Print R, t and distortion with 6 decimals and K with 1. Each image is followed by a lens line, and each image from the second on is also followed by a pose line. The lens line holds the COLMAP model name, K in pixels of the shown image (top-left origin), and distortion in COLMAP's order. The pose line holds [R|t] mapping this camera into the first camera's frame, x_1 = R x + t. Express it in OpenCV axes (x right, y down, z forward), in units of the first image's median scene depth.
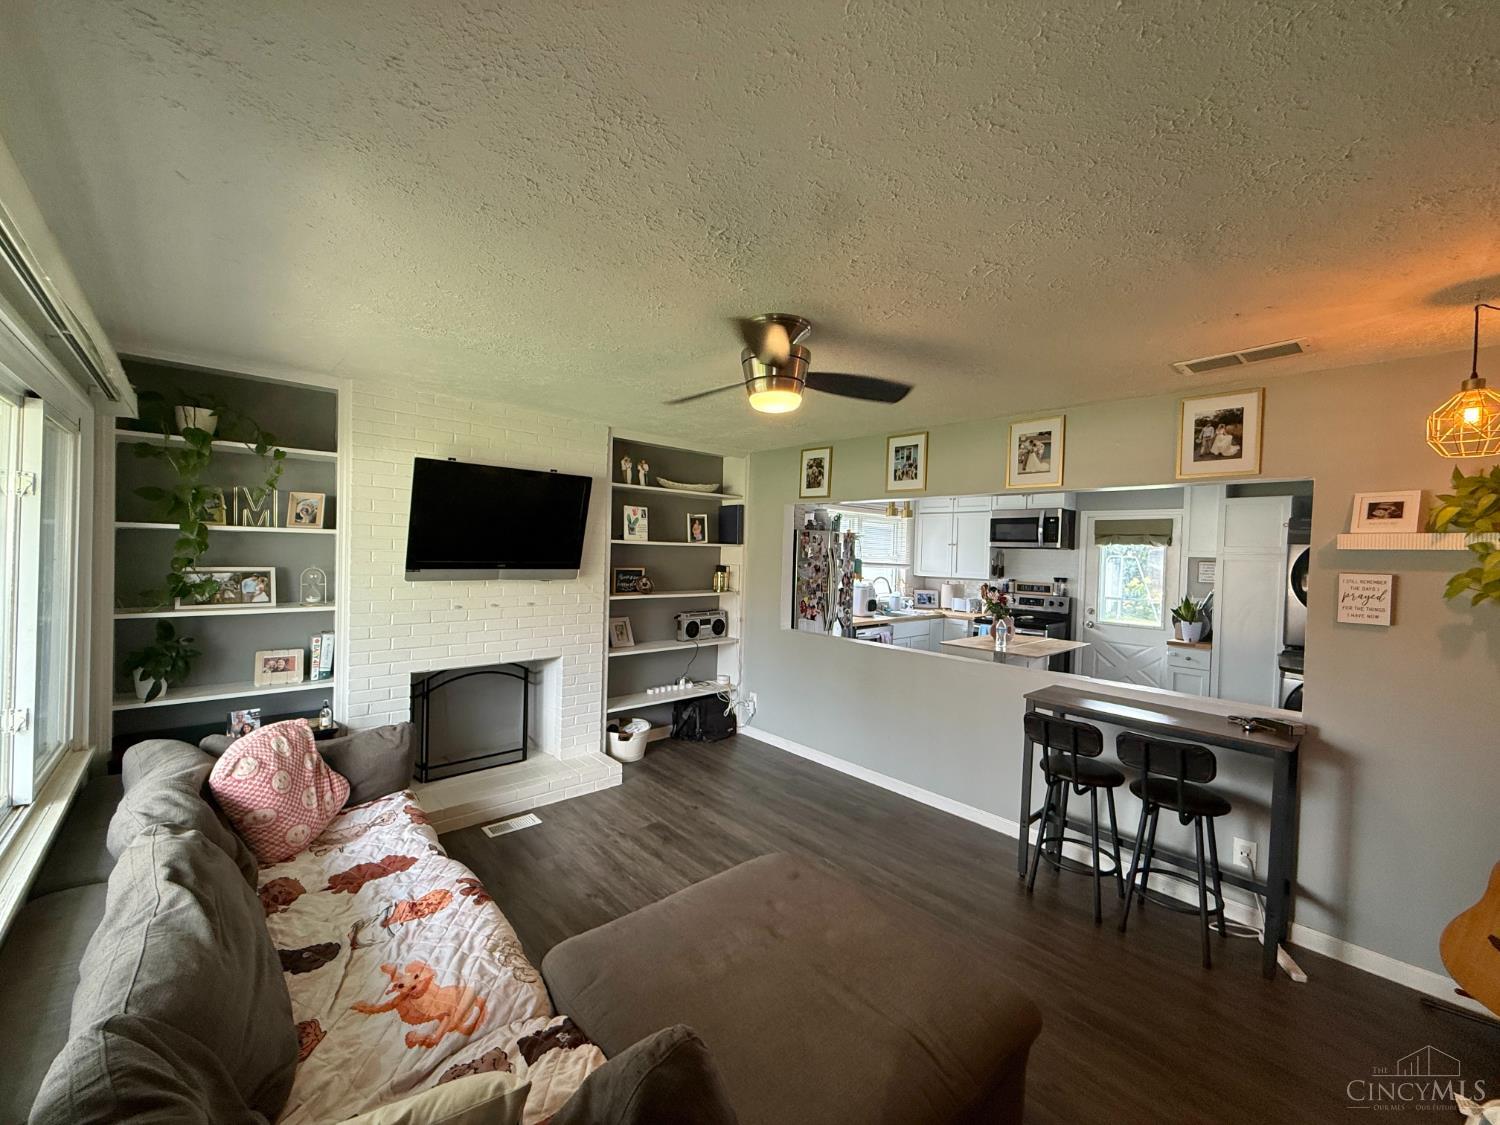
lens RADIAL K [[600.0, 0, 745.5], [0, 600.0, 559.9], [0, 0, 1]] dist [0.002420, 0.000049]
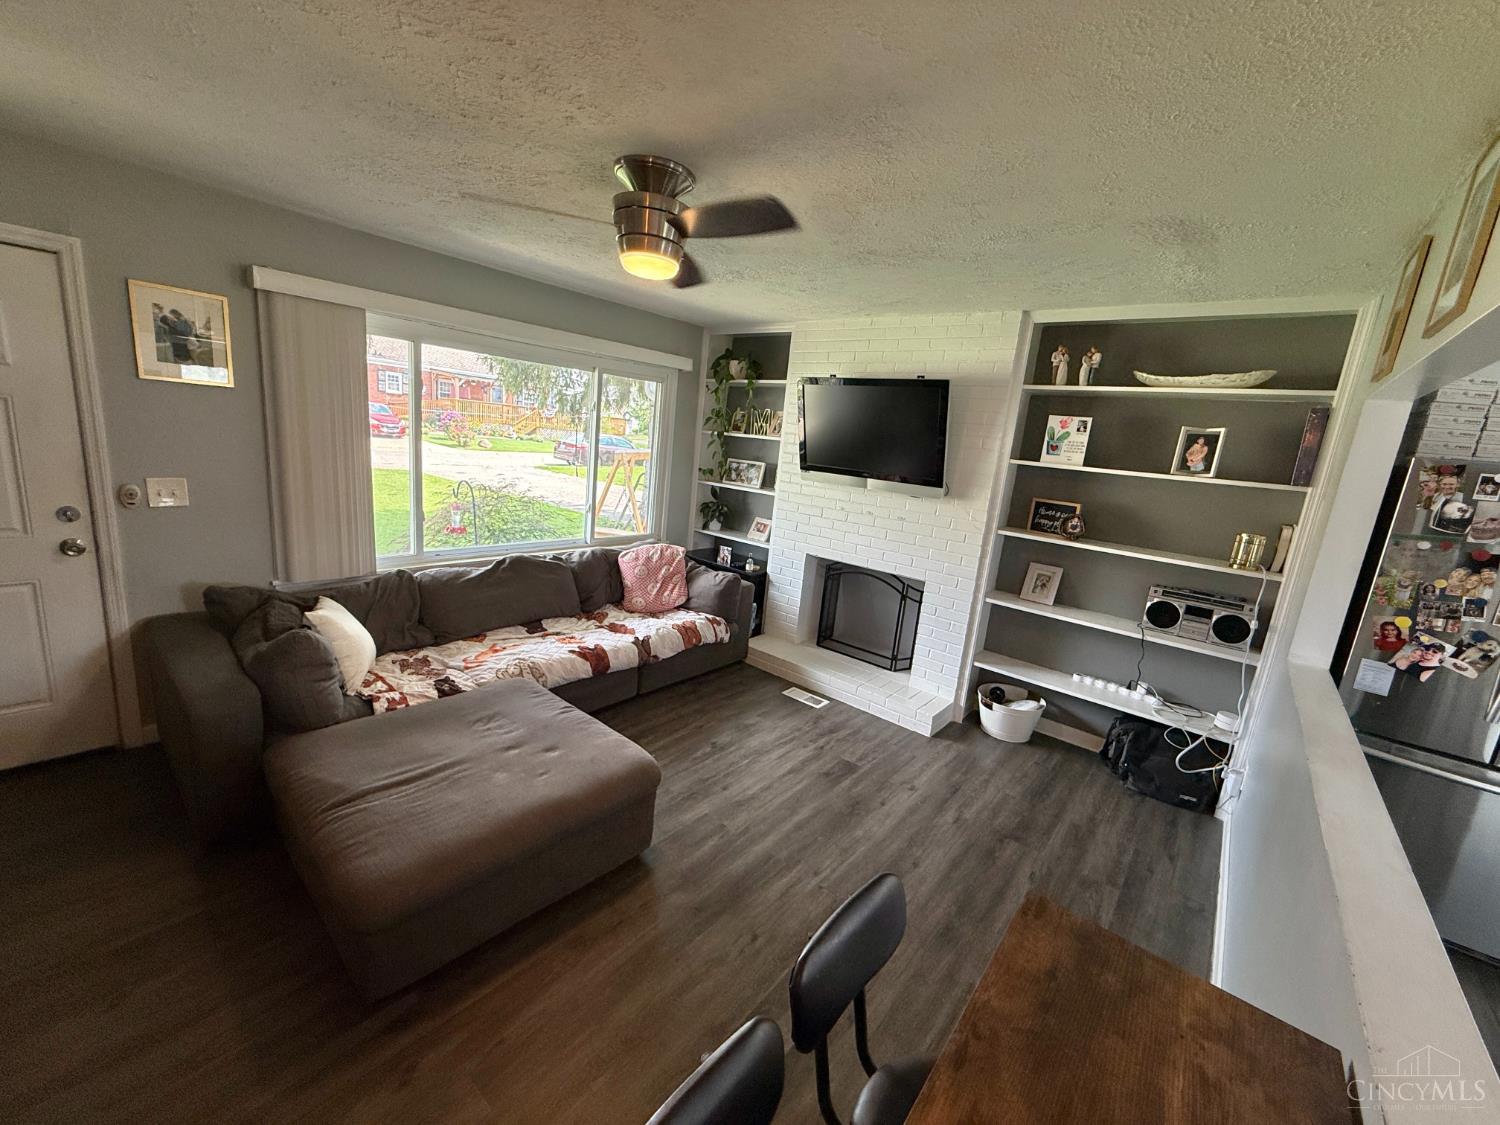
lens RADIAL K [[600.0, 0, 744.7], [0, 600.0, 561.2], [0, 0, 1]] dist [0.002420, 0.000049]
pose [[0.136411, 0.189884, -0.972284, 0.512287], [-0.106650, 0.978569, 0.176148, -0.003700], [0.984895, 0.079665, 0.153738, 0.527628]]
